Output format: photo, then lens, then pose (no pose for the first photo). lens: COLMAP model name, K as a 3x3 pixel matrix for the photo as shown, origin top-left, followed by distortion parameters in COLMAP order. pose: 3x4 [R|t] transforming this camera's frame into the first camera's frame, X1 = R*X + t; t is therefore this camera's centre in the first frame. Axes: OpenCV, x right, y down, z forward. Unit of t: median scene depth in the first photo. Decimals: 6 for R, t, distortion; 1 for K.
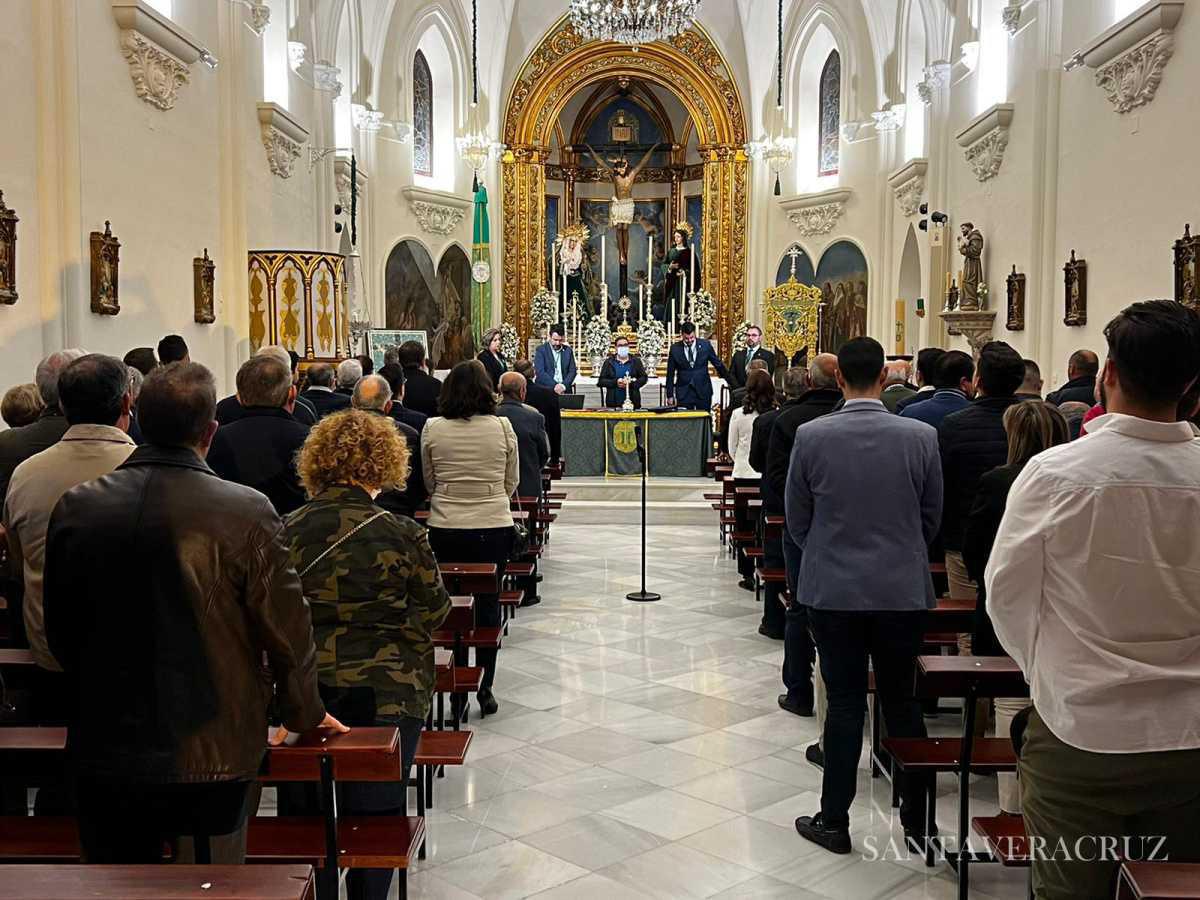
lens RADIAL K [[1263.2, 0, 600.0], [0, 1263.2, 450.0], [0, 0, 1]] dist [0.126775, -0.003836]
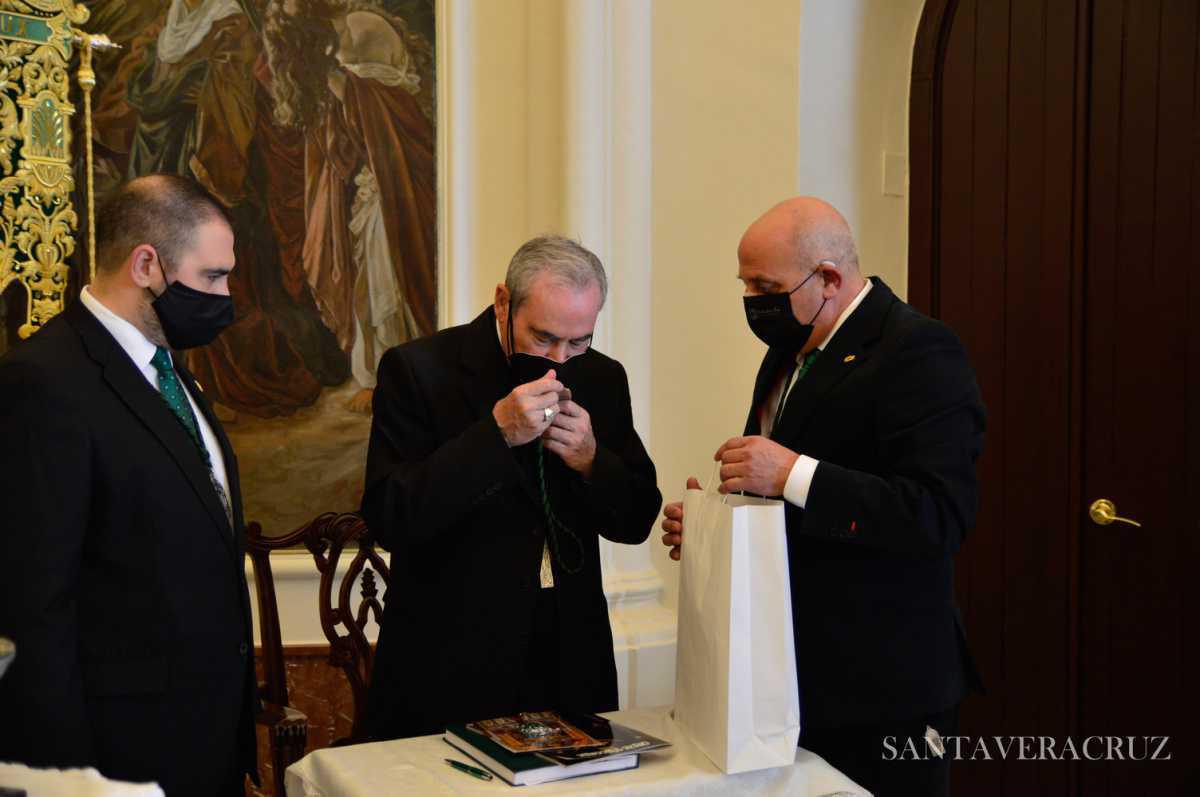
lens RADIAL K [[1597.8, 0, 600.0], [0, 1597.8, 398.5], [0, 0, 1]] dist [0.043045, 0.368106]
pose [[0.417295, -0.059944, 0.906792, 0.002841], [0.061589, 0.997393, 0.037591, -0.066410], [-0.906682, 0.040162, 0.419899, 0.794578]]
